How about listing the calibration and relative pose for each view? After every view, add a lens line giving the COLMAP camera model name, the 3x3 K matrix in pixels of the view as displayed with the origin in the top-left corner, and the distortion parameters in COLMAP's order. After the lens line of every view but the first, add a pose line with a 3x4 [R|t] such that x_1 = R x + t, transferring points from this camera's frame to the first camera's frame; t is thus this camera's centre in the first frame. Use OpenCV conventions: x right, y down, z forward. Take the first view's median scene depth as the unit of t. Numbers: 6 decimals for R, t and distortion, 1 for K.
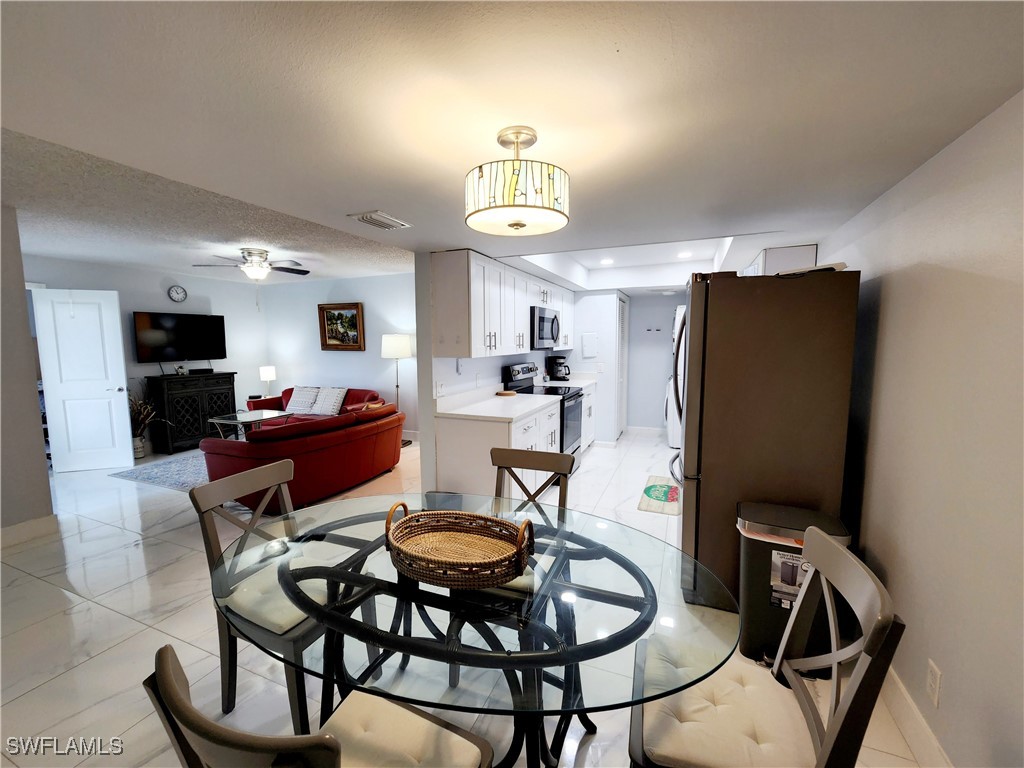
lens RADIAL K [[417.7, 0, 514.3], [0, 417.7, 380.5], [0, 0, 1]] dist [-0.000623, -0.000244]
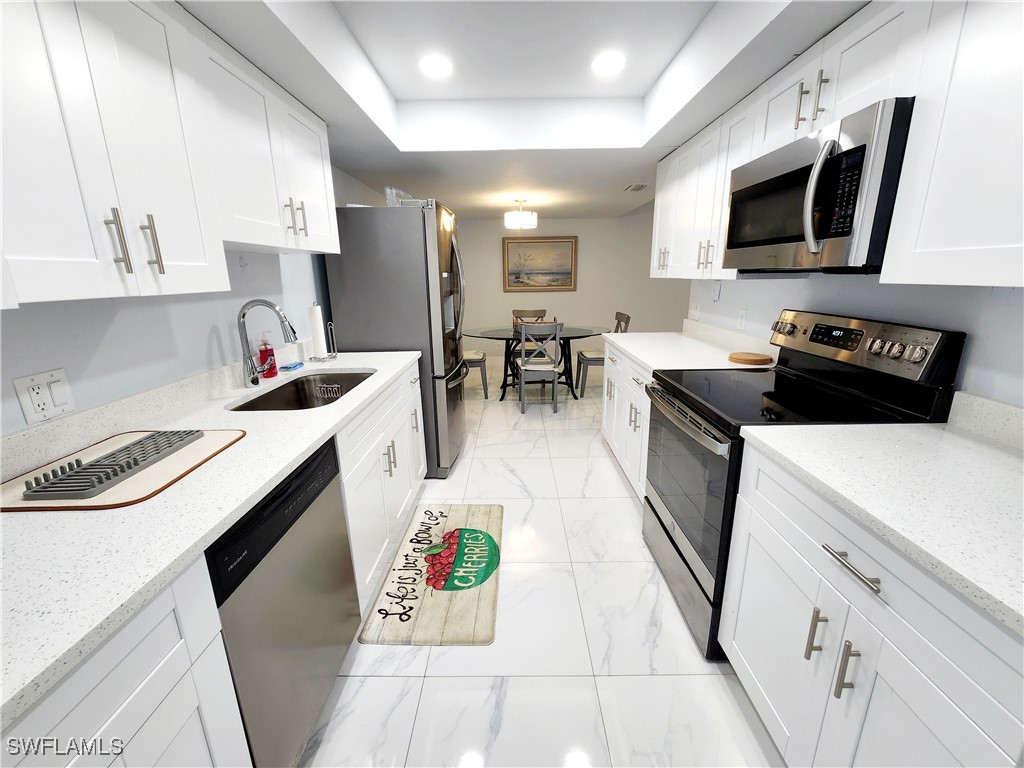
lens RADIAL K [[417.7, 0, 514.3], [0, 417.7, 380.5], [0, 0, 1]] dist [-0.000623, -0.000244]
pose [[-0.921864, 0.110646, -0.371381, 0.354483], [-0.022571, 0.941412, 0.336502, -0.090232], [0.386855, 0.318591, -0.865357, 1.063505]]
